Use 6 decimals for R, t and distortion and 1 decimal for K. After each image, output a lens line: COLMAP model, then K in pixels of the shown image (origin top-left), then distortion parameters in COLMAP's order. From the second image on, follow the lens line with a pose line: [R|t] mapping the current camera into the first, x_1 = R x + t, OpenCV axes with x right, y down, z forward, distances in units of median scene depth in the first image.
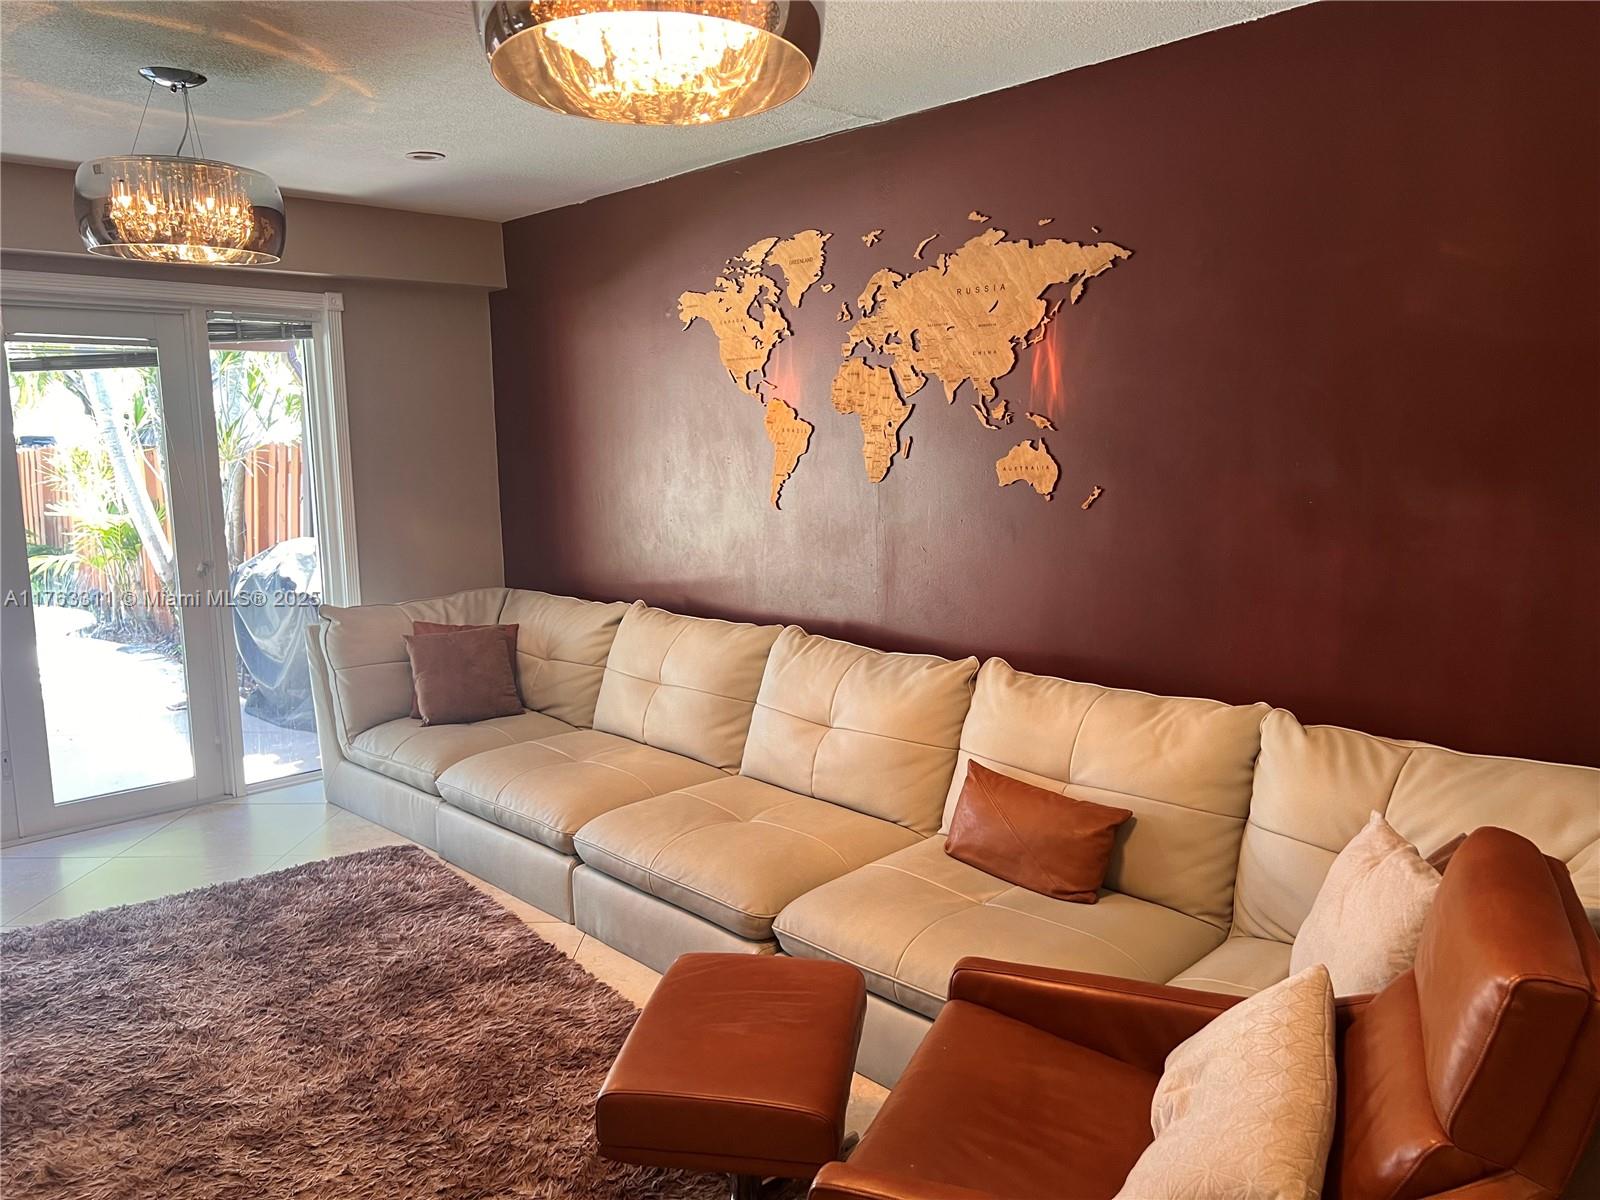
lens RADIAL K [[1230.5, 0, 800.0], [0, 1230.5, 600.0], [0, 0, 1]] dist [0.165063, -0.153469]
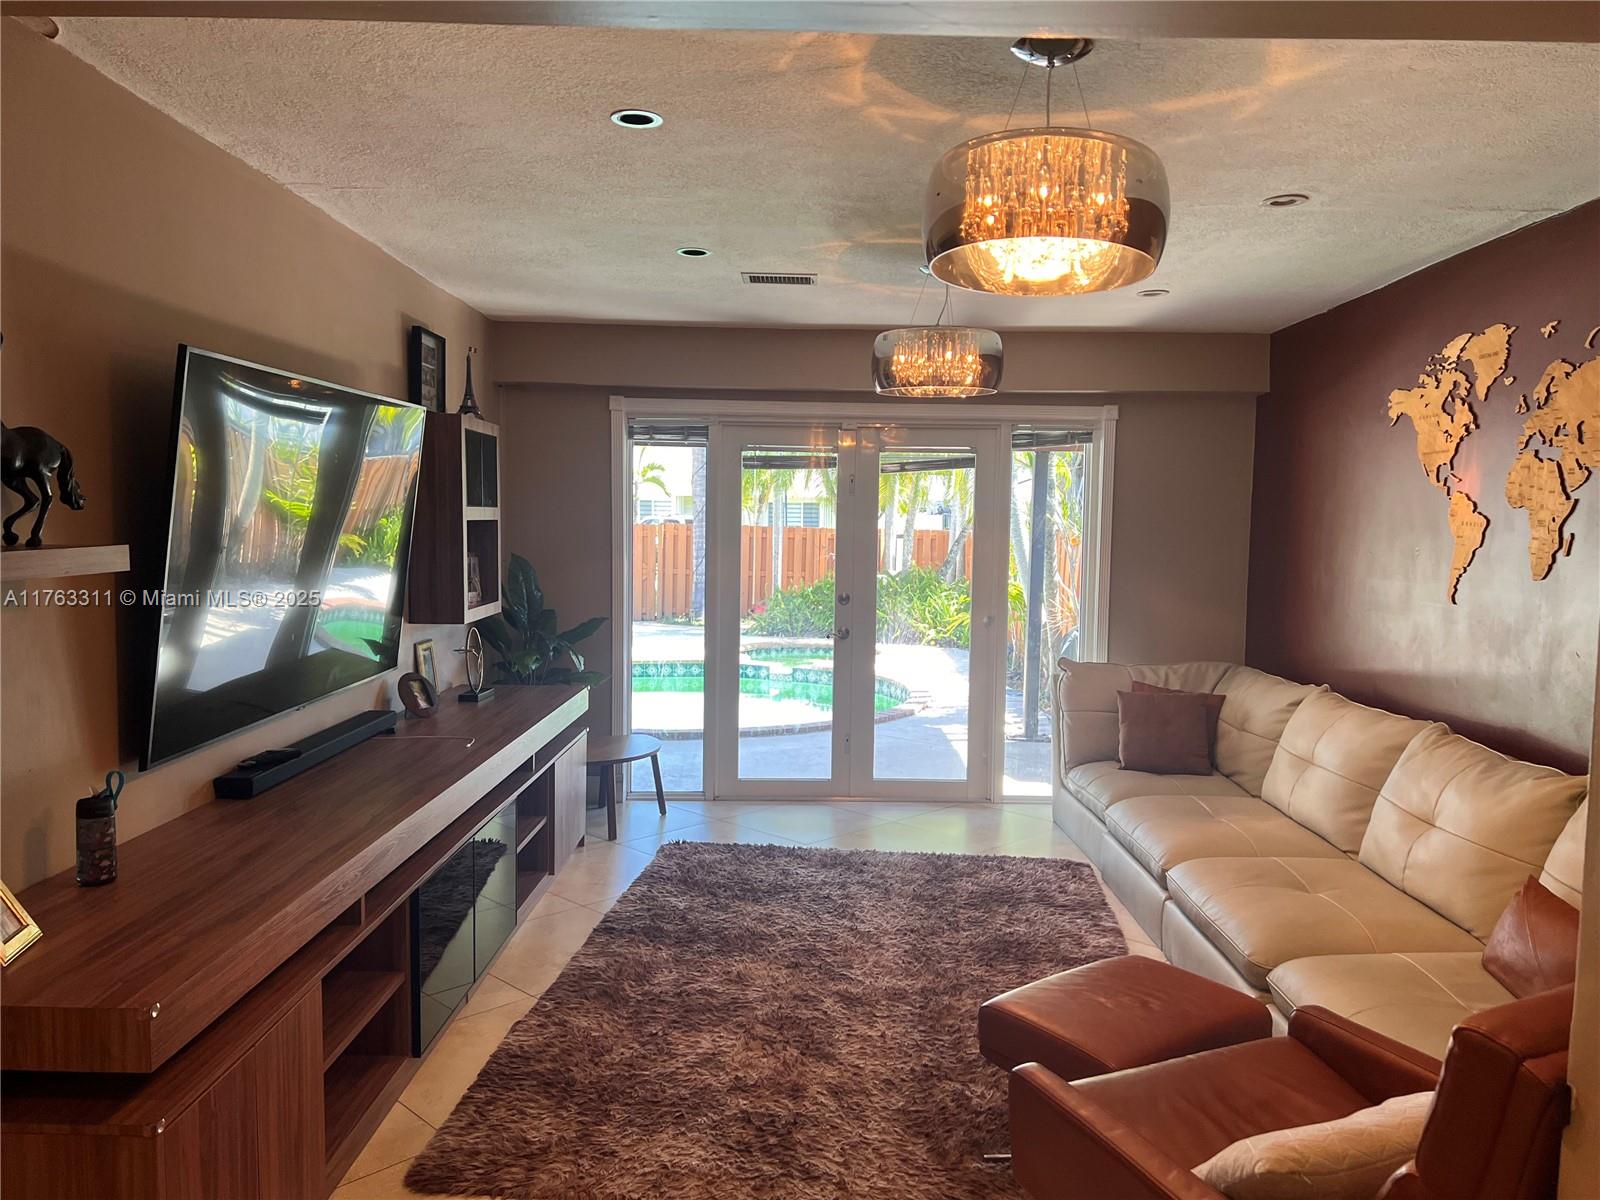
lens RADIAL K [[1196.9, 0, 800.0], [0, 1196.9, 600.0], [0, 0, 1]] dist [0.041703, 0.004738]
pose [[0.743561, 0.072665, -0.664708, 0.264345], [-0.118682, 0.992636, -0.024248, 0.008641], [0.658051, 0.096919, 0.746710, -0.062025]]
